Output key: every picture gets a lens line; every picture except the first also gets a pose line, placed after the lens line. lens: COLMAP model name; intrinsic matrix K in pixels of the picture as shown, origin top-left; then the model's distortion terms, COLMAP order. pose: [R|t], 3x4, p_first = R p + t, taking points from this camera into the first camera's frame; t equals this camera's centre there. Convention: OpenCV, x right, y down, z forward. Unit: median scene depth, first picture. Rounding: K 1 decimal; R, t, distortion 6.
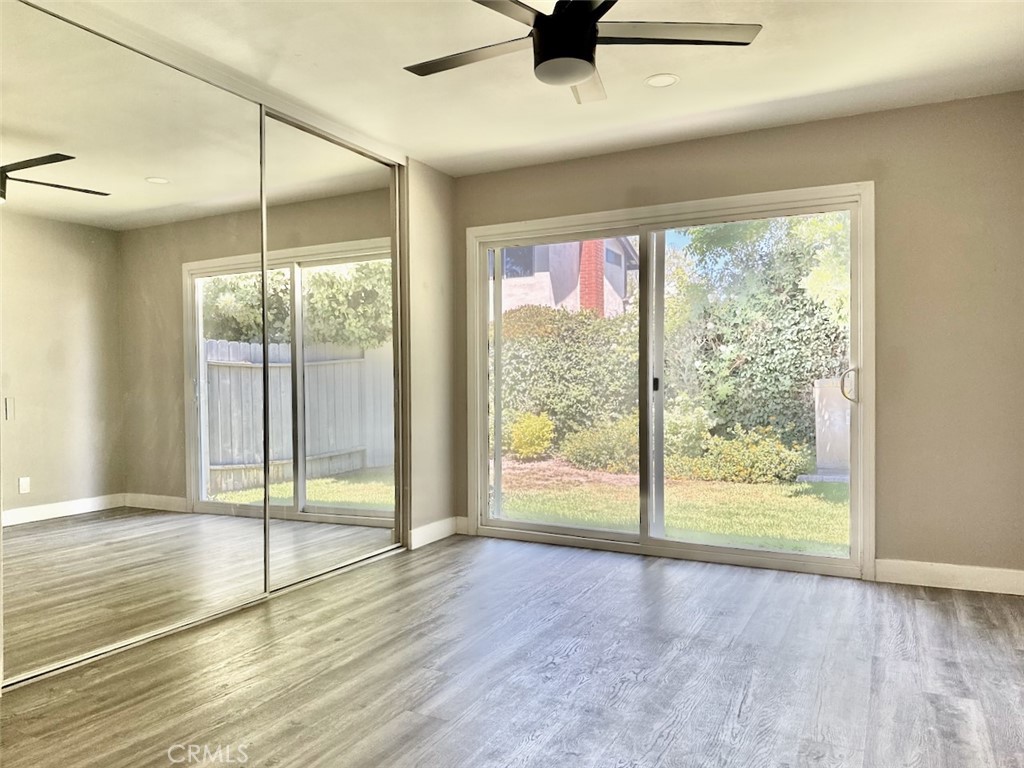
lens RADIAL K [[718.4, 0, 513.4], [0, 718.4, 385.8], [0, 0, 1]] dist [0.028837, -0.030376]
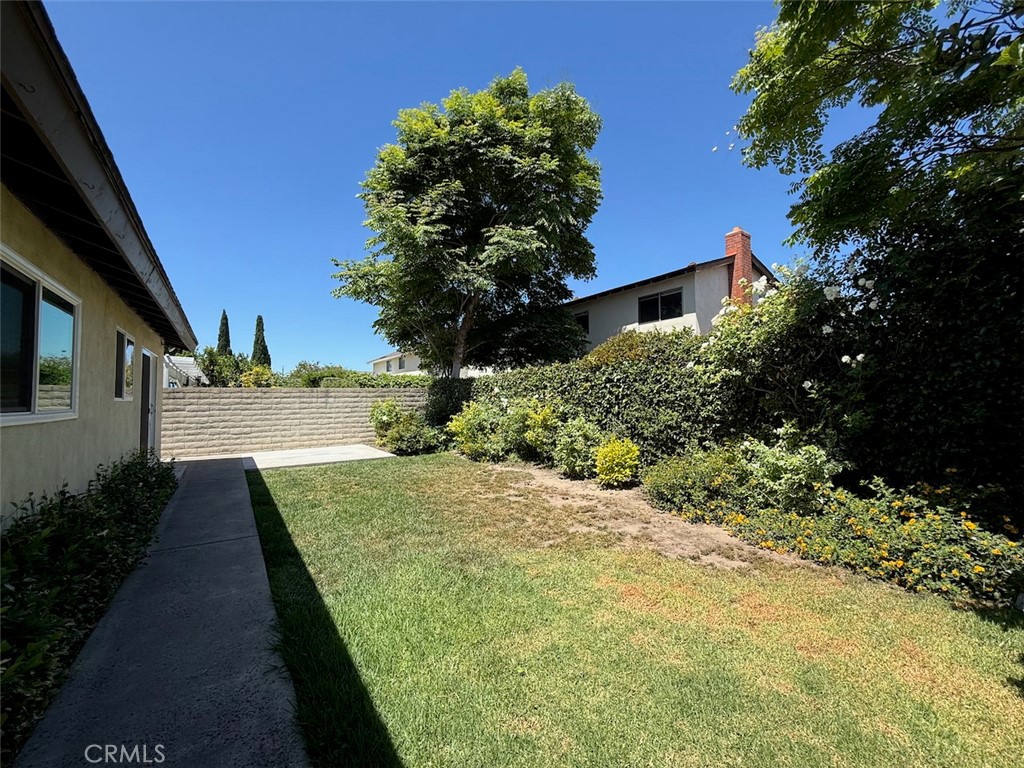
lens RADIAL K [[417.2, 0, 512.1], [0, 417.2, 381.5], [0, 0, 1]] dist [-0.003533, 0.000072]
pose [[0.891411, -0.016209, -0.452906, 0.154543], [-0.006309, 0.998820, -0.048163, -0.009707], [0.453152, 0.045791, 0.890257, 0.420704]]
